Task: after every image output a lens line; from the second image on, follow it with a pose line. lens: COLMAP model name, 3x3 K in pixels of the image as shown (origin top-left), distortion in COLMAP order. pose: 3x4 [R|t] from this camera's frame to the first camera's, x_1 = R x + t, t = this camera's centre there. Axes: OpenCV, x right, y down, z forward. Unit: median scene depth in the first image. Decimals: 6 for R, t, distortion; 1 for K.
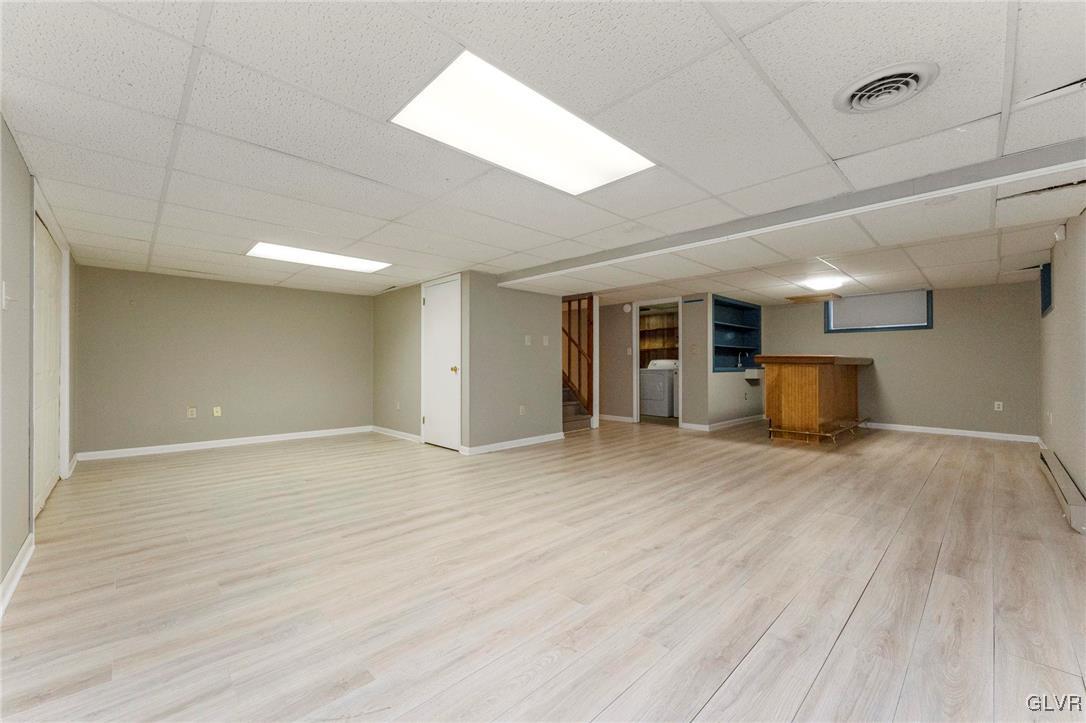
lens RADIAL K [[437.1, 0, 546.7], [0, 437.1, 360.4], [0, 0, 1]] dist [-0.000843, -0.000059]
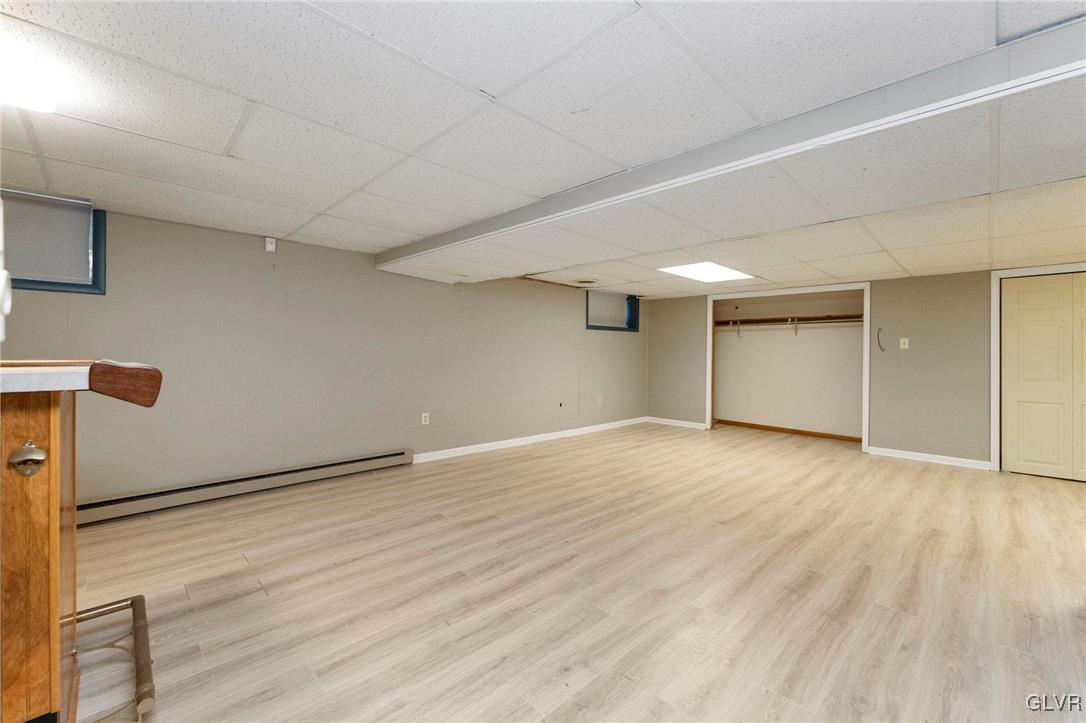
lens RADIAL K [[437.1, 0, 541.5], [0, 437.1, 356.9], [0, 0, 1]] dist [-0.000843, -0.000059]
pose [[-0.999922, -0.012303, 0.002107, 0.494506], [-0.012322, 0.999883, -0.009084, -0.016194], [-0.001995, -0.009109, -0.999957, 1.926185]]
